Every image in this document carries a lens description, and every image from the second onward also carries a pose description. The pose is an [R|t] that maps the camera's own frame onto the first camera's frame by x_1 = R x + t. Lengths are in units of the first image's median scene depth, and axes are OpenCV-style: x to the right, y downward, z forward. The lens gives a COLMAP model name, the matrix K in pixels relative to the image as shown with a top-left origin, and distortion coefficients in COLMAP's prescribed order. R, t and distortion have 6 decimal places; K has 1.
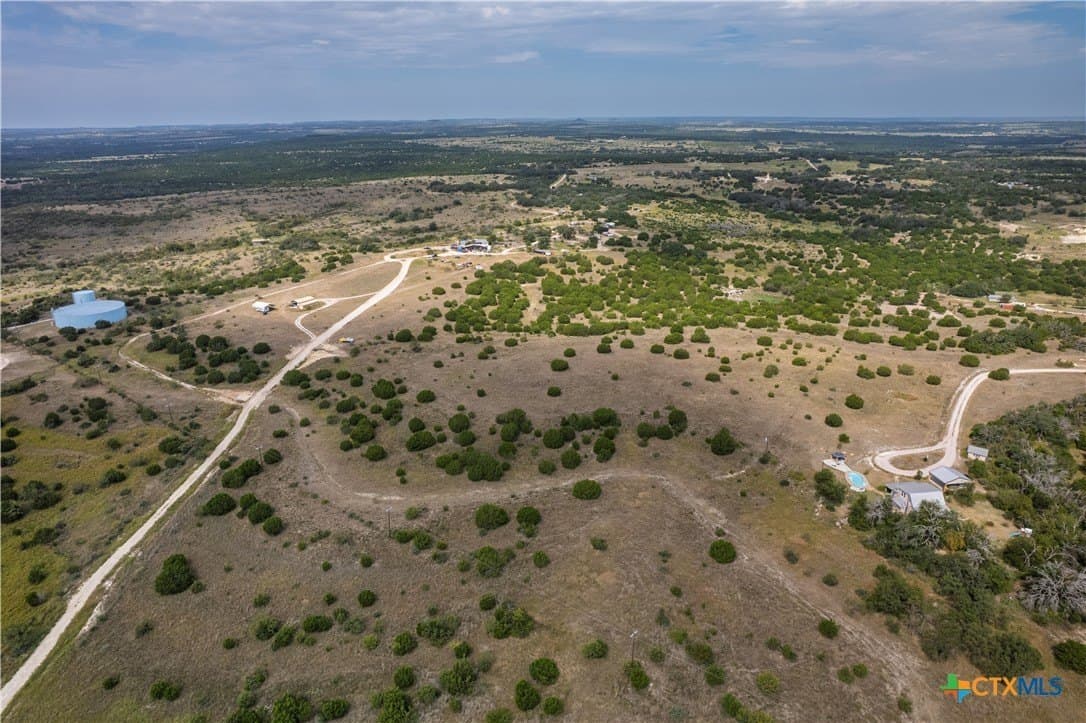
lens RADIAL K [[694.3, 0, 546.6], [0, 694.3, 362.7], [0, 0, 1]] dist [-0.044445, 0.004256]
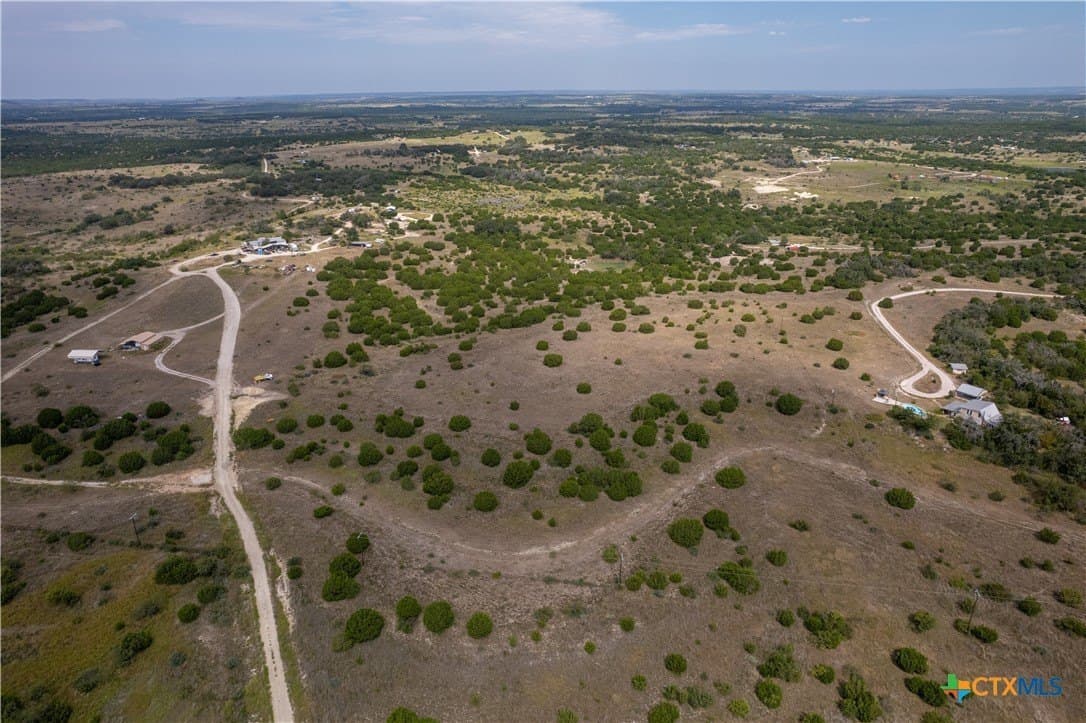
lens RADIAL K [[697.4, 0, 545.2], [0, 697.4, 356.1], [0, 0, 1]] dist [-0.084400, 0.079356]
pose [[0.878275, -0.172569, 0.445930, -0.370274], [0.162796, 0.984805, 0.060474, -0.054887], [-0.449590, 0.019483, 0.893023, 0.163352]]
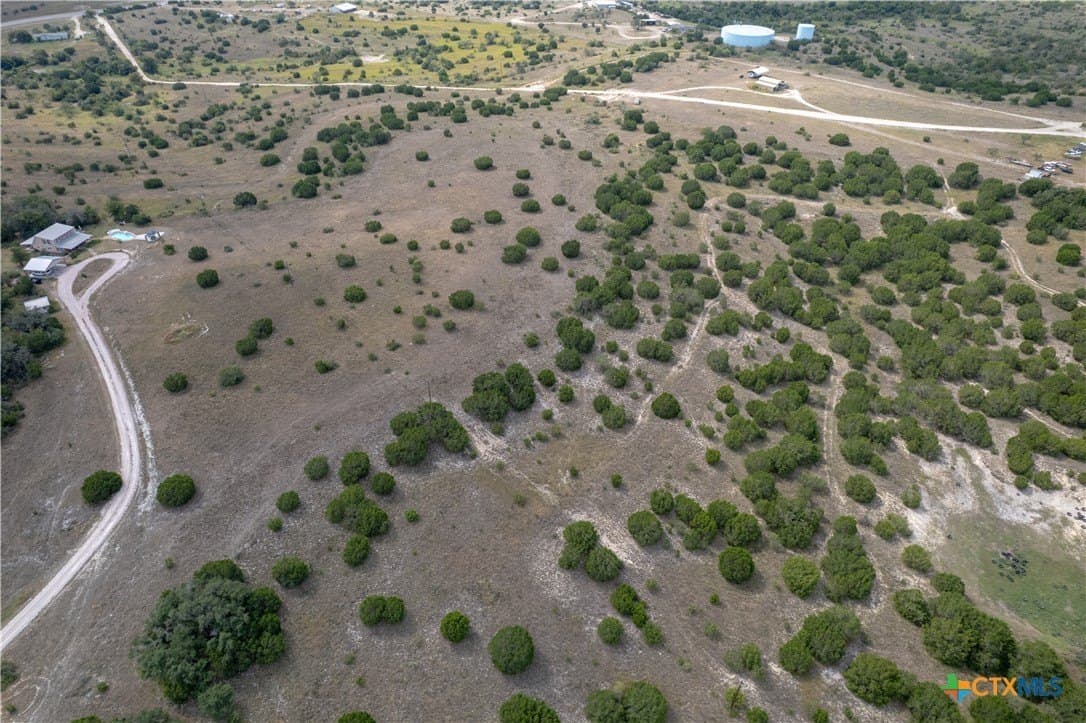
lens RADIAL K [[697.4, 0, 545.2], [0, 697.4, 356.1], [0, 0, 1]] dist [-0.084400, 0.079356]
pose [[-0.275250, 0.588749, -0.760008, 0.778581], [-0.319265, 0.689700, 0.649911, -0.407414], [0.906812, 0.421532, -0.001873, 1.089648]]
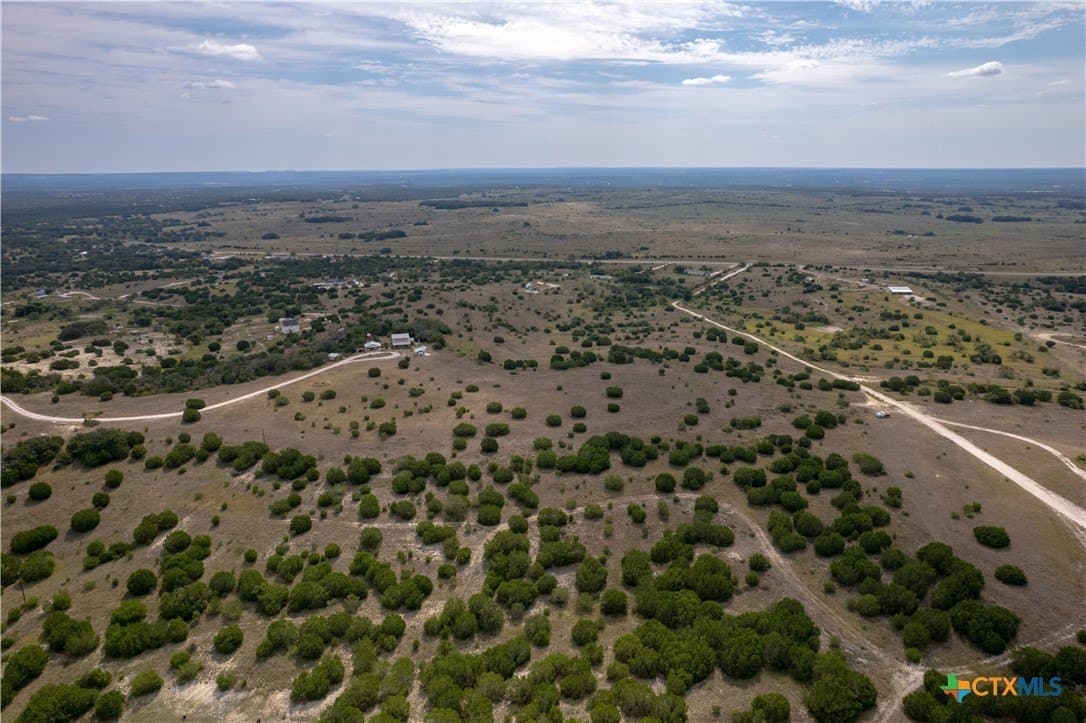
lens RADIAL K [[694.3, 0, 546.6], [0, 694.3, 362.7], [0, 0, 1]] dist [-0.044445, 0.004256]
pose [[-0.986946, 0.055794, -0.151078, 0.250749], [-0.043014, 0.812676, 0.581126, -0.579392], [0.155201, 0.580039, -0.799667, 1.642865]]
